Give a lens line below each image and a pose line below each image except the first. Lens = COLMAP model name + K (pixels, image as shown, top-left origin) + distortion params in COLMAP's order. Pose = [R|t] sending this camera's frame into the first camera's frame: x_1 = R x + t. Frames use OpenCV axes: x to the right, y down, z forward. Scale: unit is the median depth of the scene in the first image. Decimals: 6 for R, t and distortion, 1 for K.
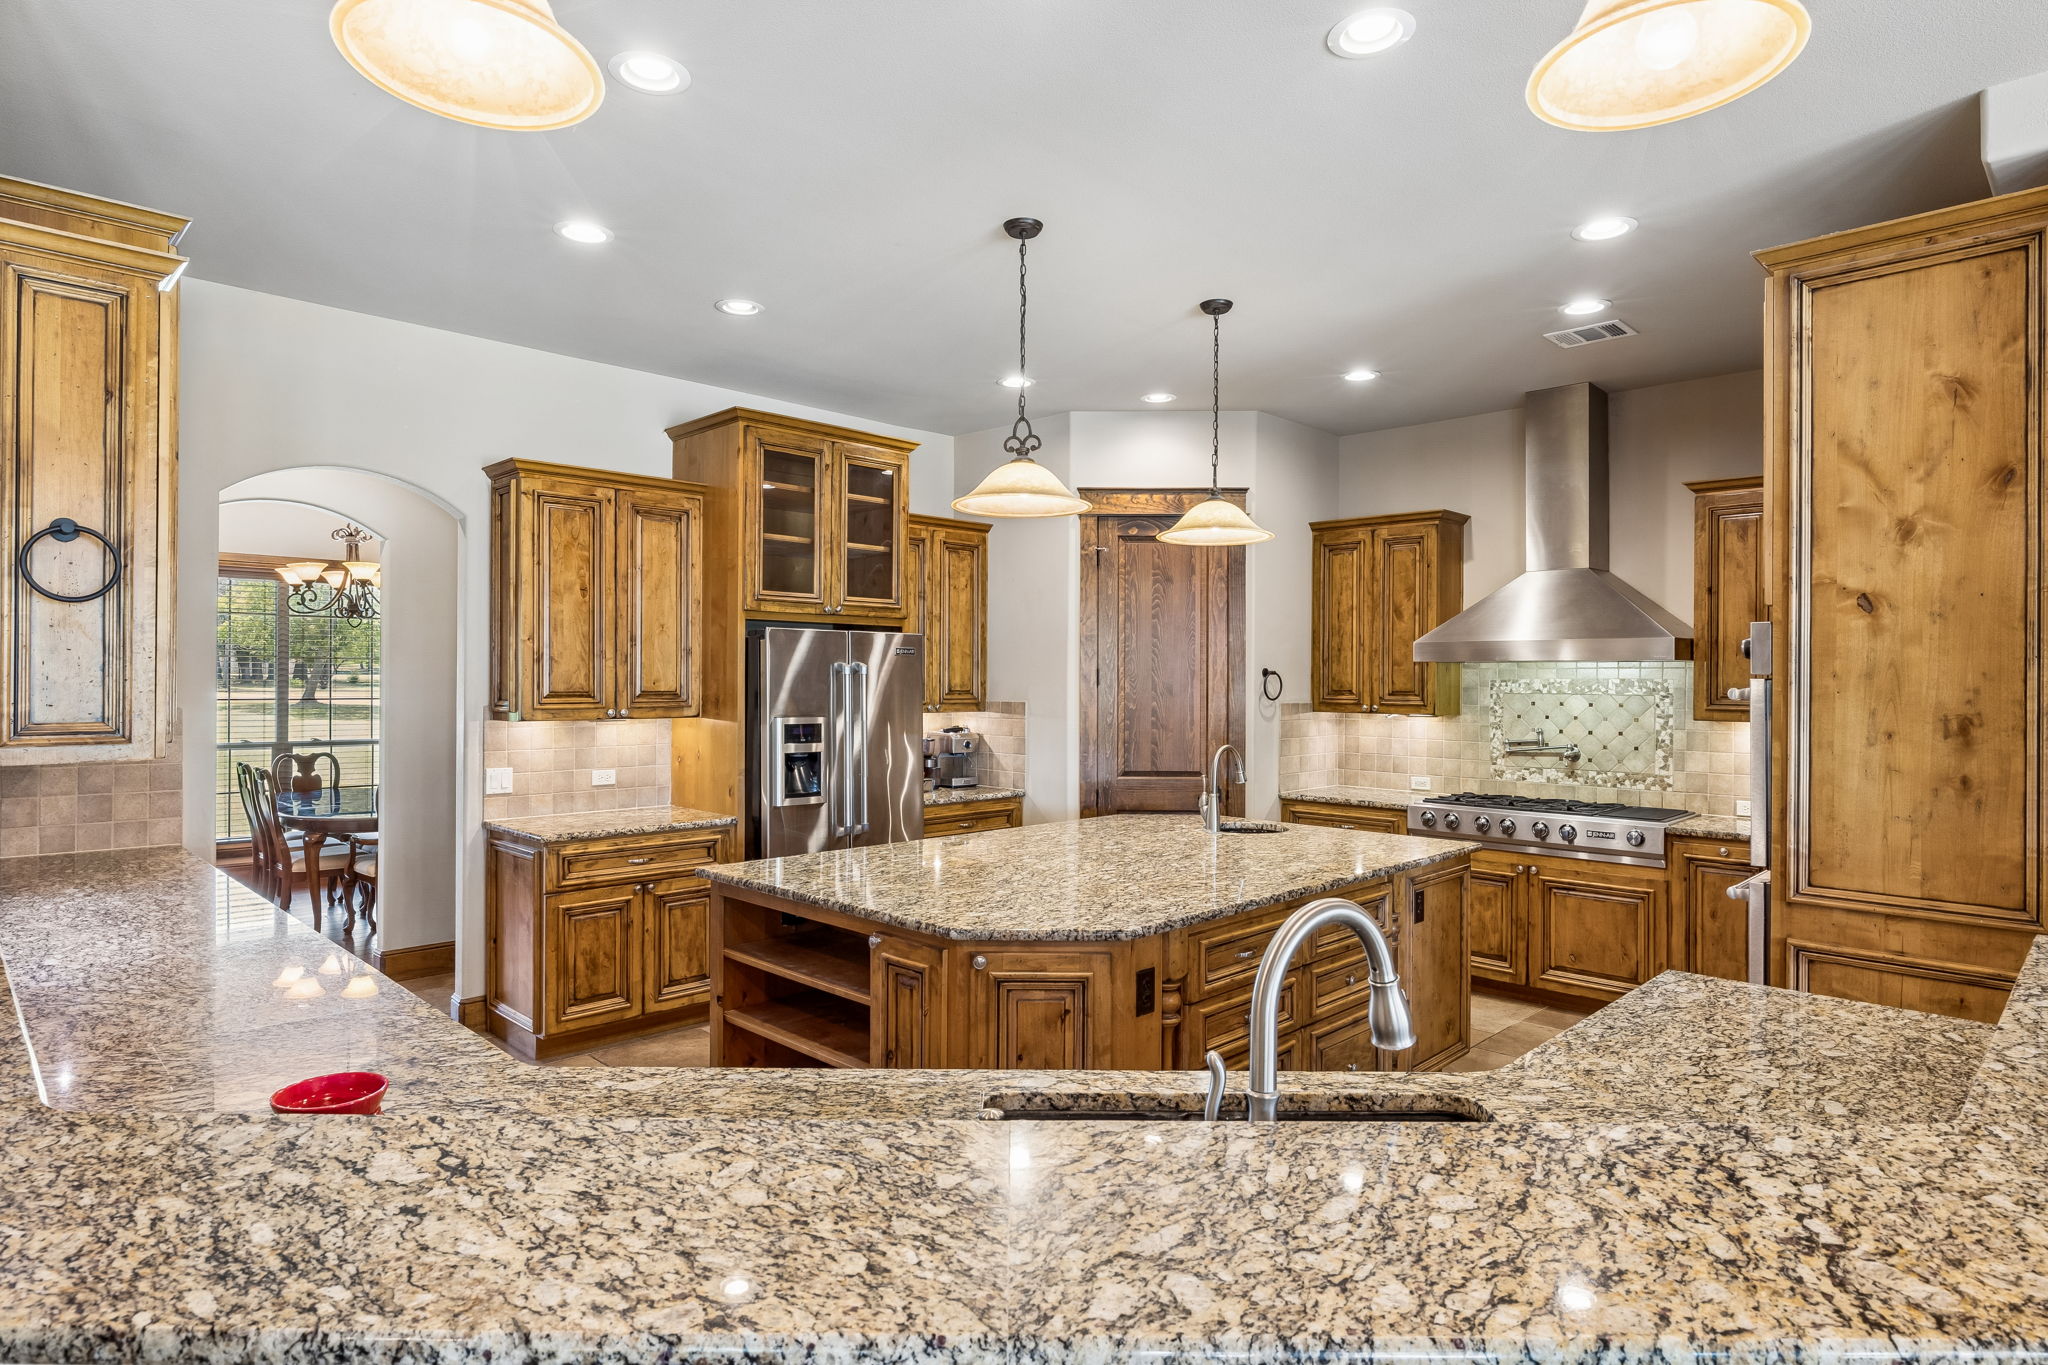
lens RADIAL K [[1119.8, 0, 1031.3], [0, 1119.8, 674.6], [0, 0, 1]] dist [-0.003295, 0.000184]
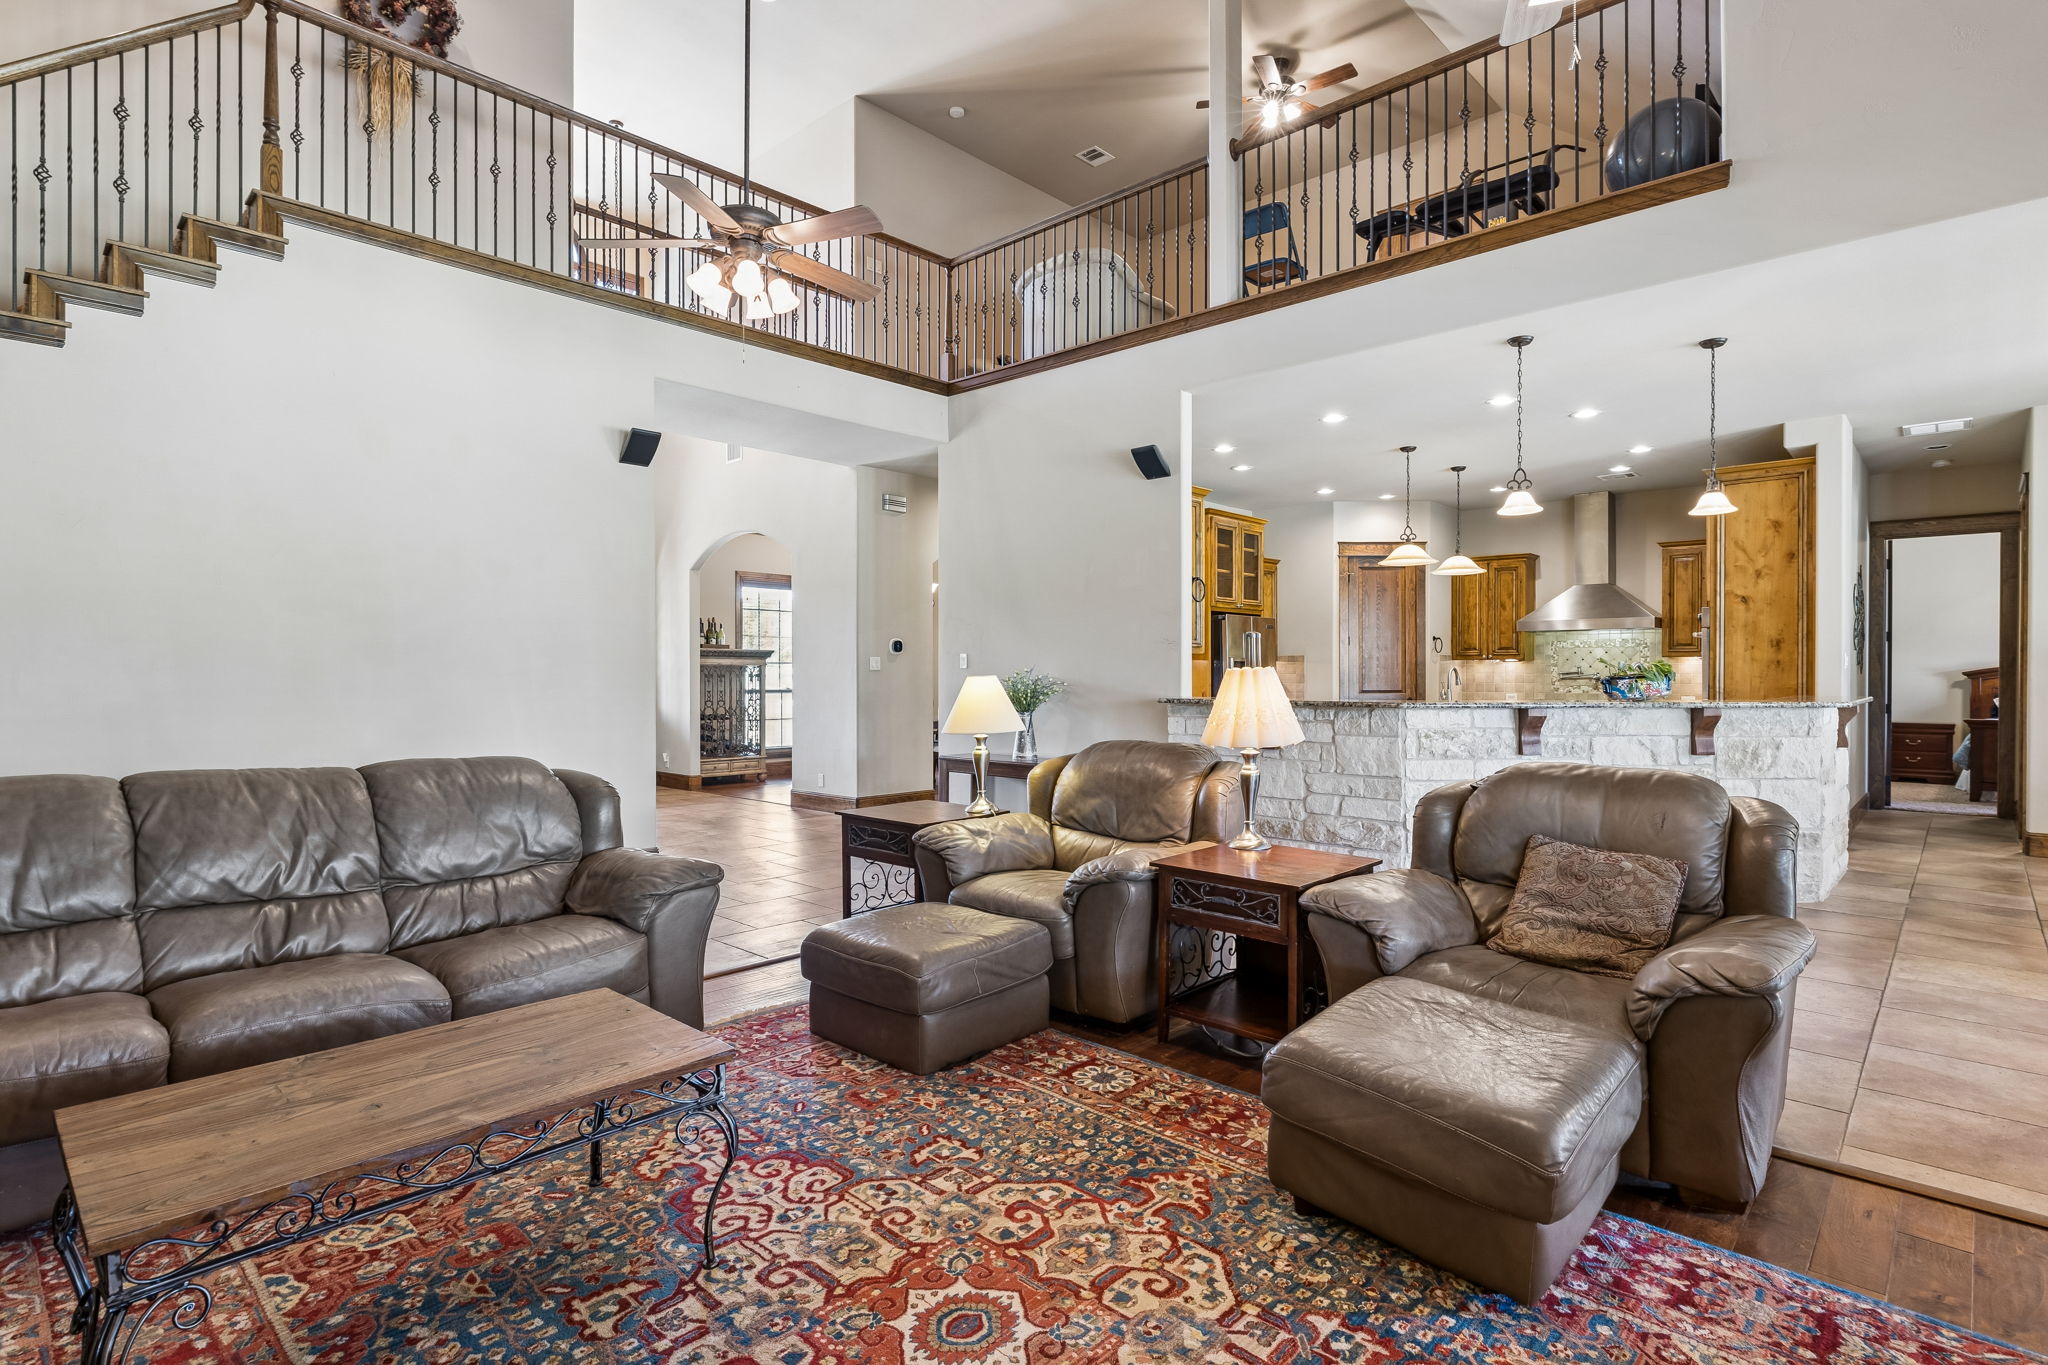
lens RADIAL K [[1016.7, 0, 1014.3], [0, 1016.7, 678.7], [0, 0, 1]] dist [-0.003544, -0.000777]
pose [[0.999810, -0.007125, 0.018141, -0.596906], [0.006956, 0.999932, 0.009383, 0.051066], [-0.018207, -0.009255, 0.999791, -0.798158]]
